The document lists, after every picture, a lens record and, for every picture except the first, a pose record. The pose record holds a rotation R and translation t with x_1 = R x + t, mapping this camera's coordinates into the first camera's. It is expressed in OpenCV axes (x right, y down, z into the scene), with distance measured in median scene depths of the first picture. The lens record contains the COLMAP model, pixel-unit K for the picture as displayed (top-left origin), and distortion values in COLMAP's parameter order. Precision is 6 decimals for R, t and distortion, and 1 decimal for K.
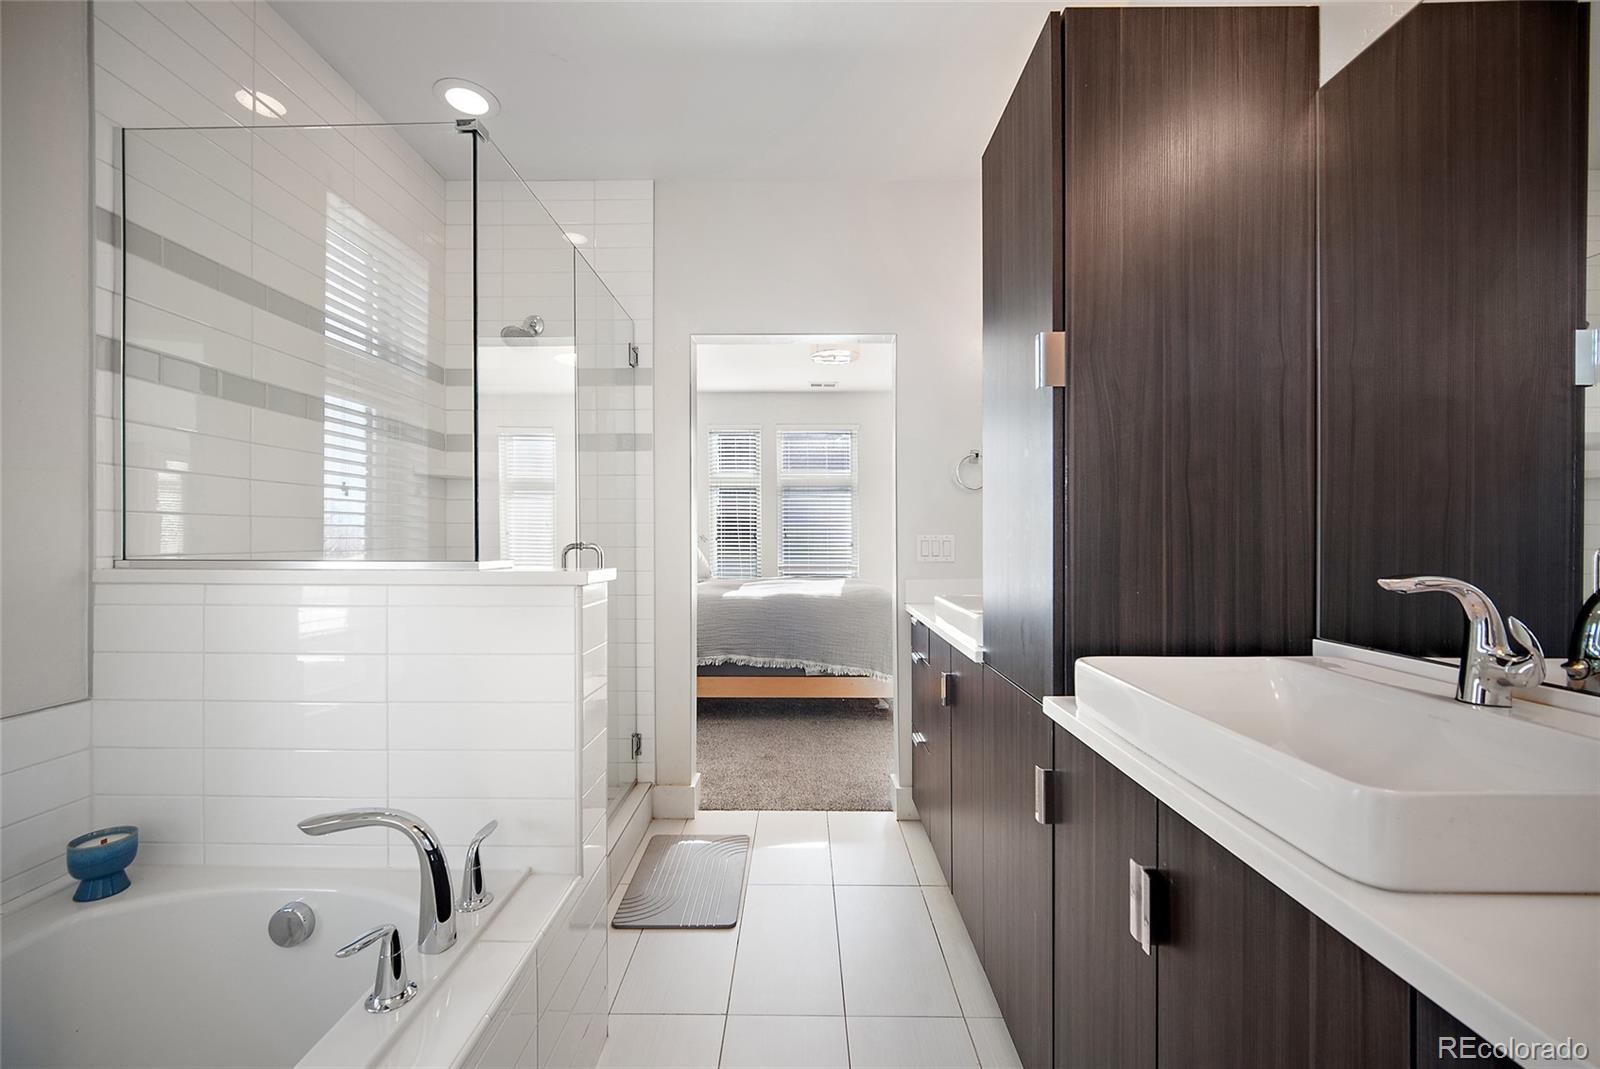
lens RADIAL K [[629.8, 0, 801.0], [0, 629.8, 532.9], [0, 0, 1]] dist [-0.002154, -0.000448]
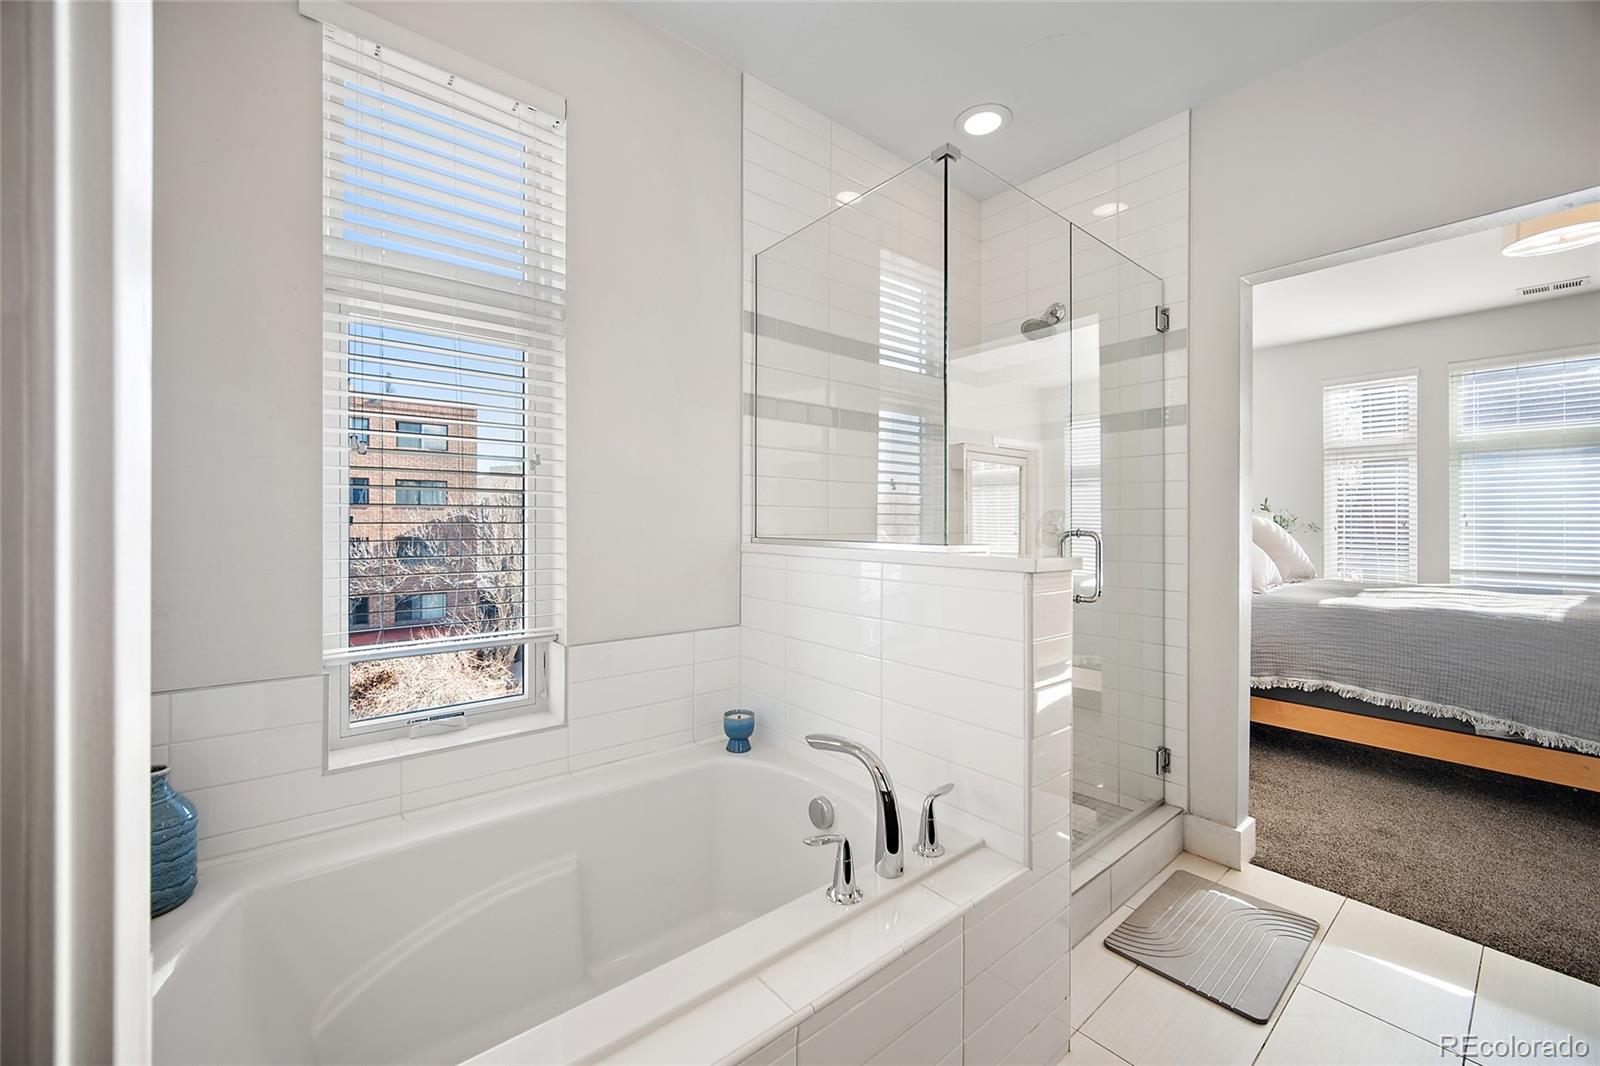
lens RADIAL K [[629.8, 0, 806.2], [0, 629.8, 523.2], [0, 0, 1]] dist [-0.002154, -0.000448]
pose [[0.651087, 0.002982, -0.758997, 0.109113], [0.000102, 0.999992, 0.004017, 0.001419], [0.759003, -0.002693, 0.651081, 0.062613]]
